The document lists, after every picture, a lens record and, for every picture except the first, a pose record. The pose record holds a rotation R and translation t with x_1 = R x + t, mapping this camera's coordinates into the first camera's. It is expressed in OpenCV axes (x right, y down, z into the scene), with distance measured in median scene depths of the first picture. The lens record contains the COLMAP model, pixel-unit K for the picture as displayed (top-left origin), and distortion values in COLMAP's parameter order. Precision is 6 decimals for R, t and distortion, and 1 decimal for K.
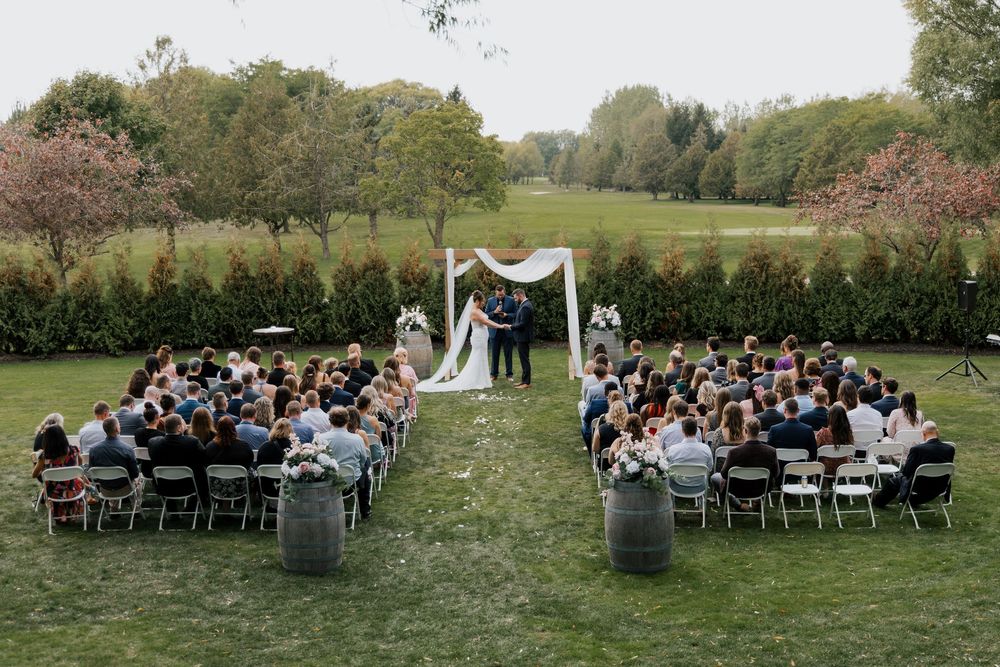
lens RADIAL K [[1460.5, 0, 500.0], [0, 1460.5, 333.5], [0, 0, 1]] dist [0.079641, 0.004861]
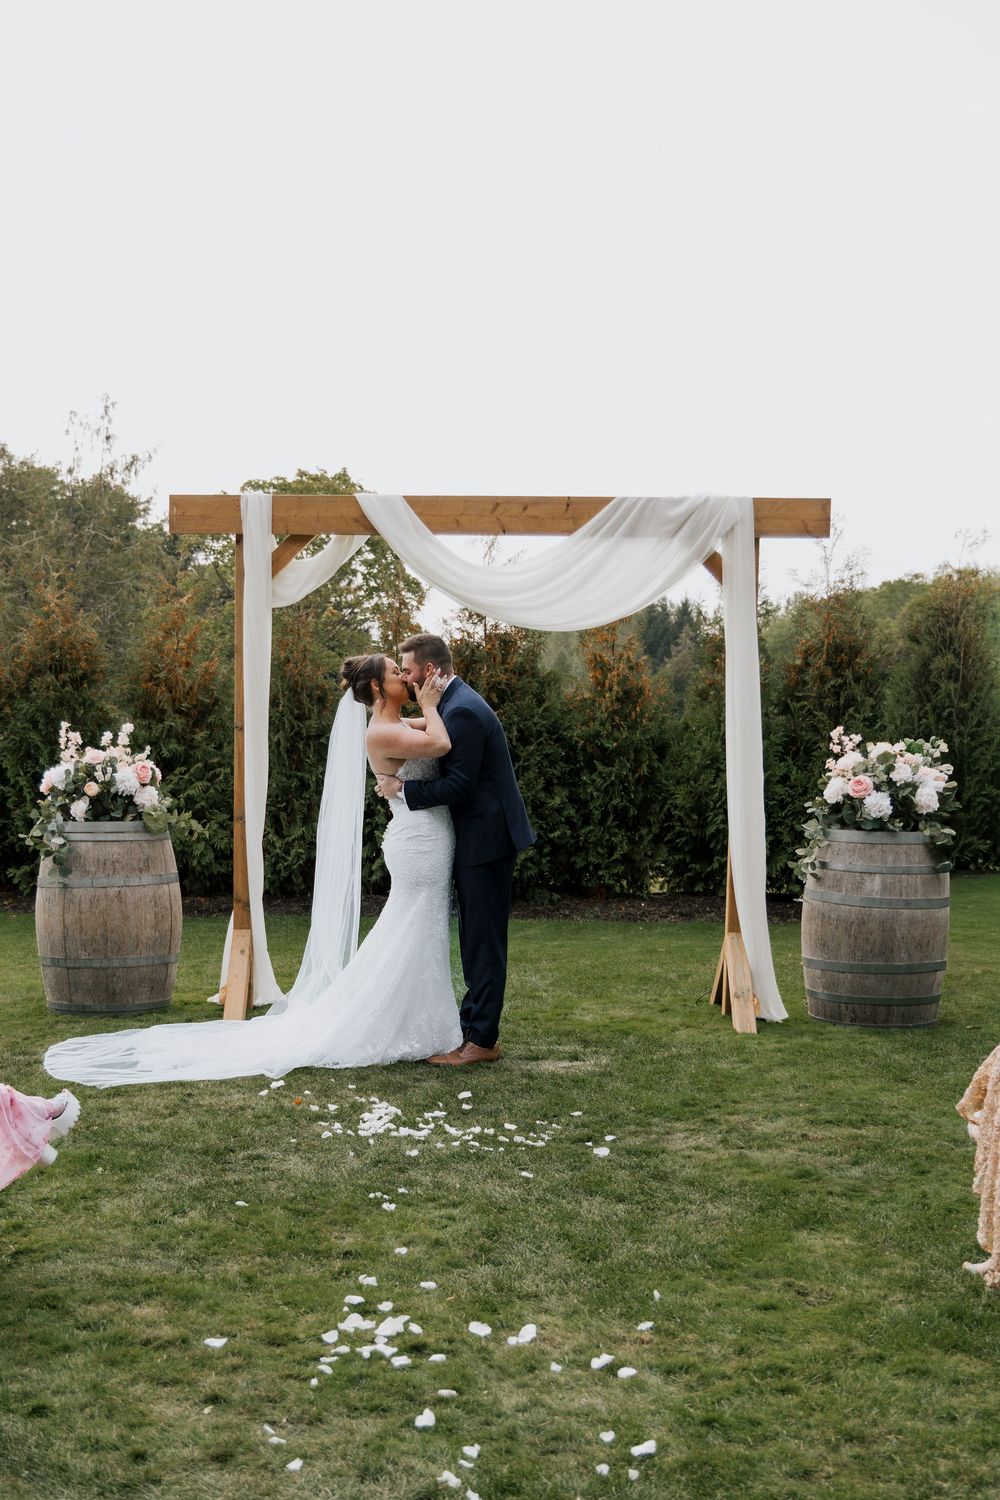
lens RADIAL K [[1663.2, 0, 447.4], [0, 1663.2, 857.7], [0, 0, 1]] dist [0.006563, -0.008999]
pose [[0.999133, 0.021867, 0.035428, -0.010750], [-0.020294, 0.998818, -0.044165, 0.015804], [-0.036352, 0.043408, 0.998396, 0.718052]]
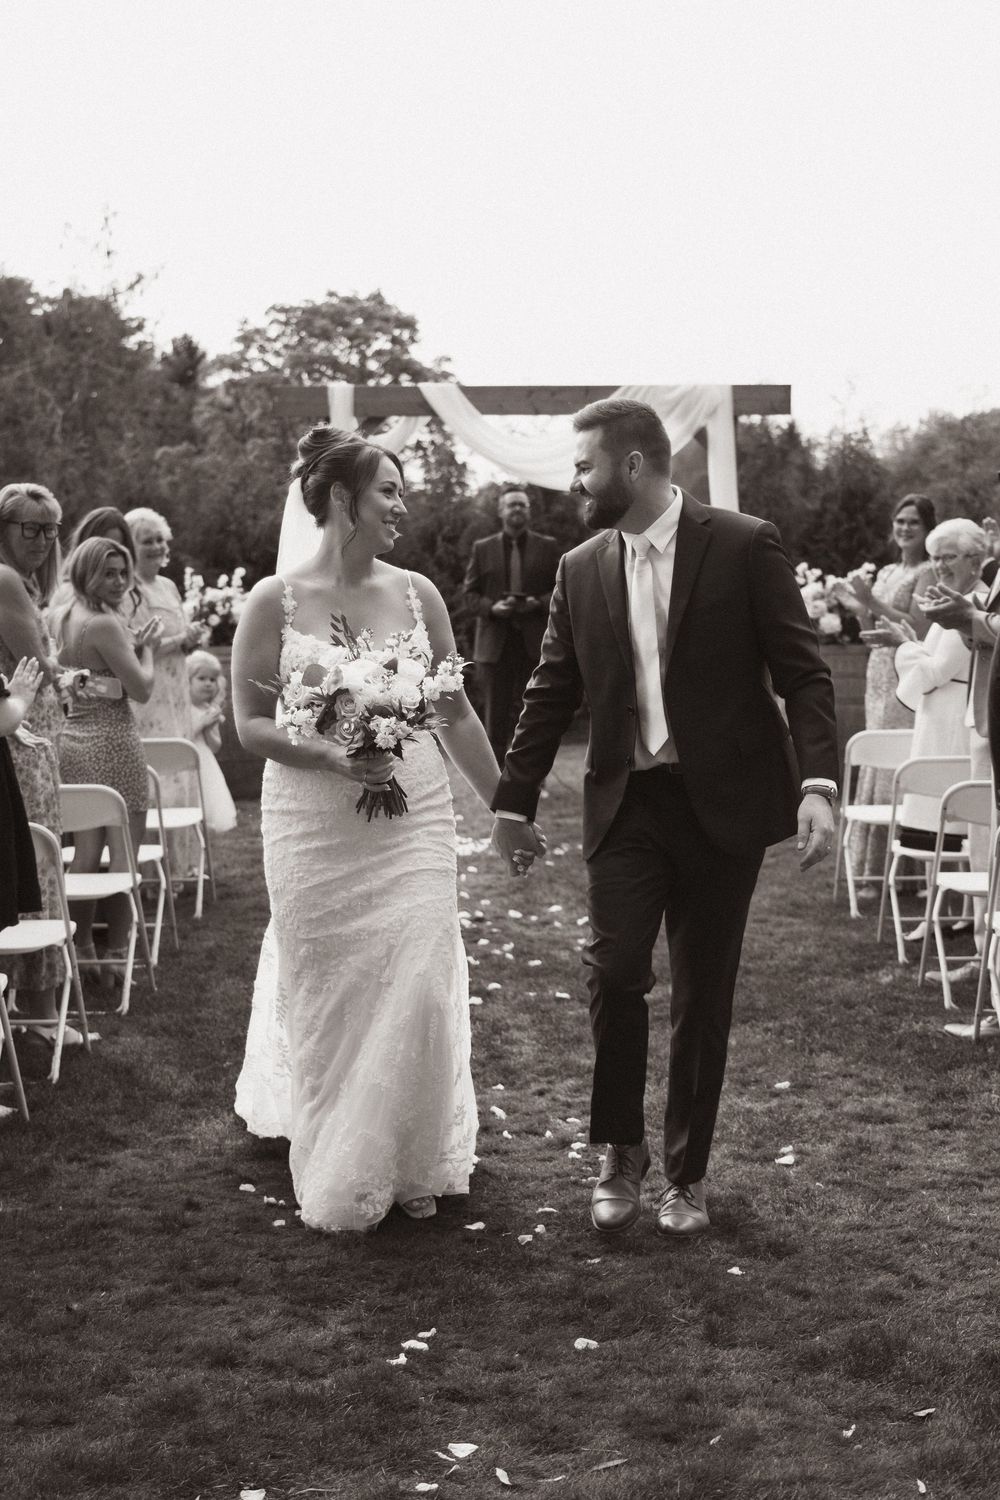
lens RADIAL K [[2190.7, 0, 500.0], [0, 2190.7, 750.0], [0, 0, 1]] dist [0.079641, 0.004861]
pose [[0.999391, 0.008752, 0.033764, -0.015553], [-0.007176, 0.998892, -0.046512, 0.042171], [-0.034134, 0.046241, 0.998347, 0.530151]]
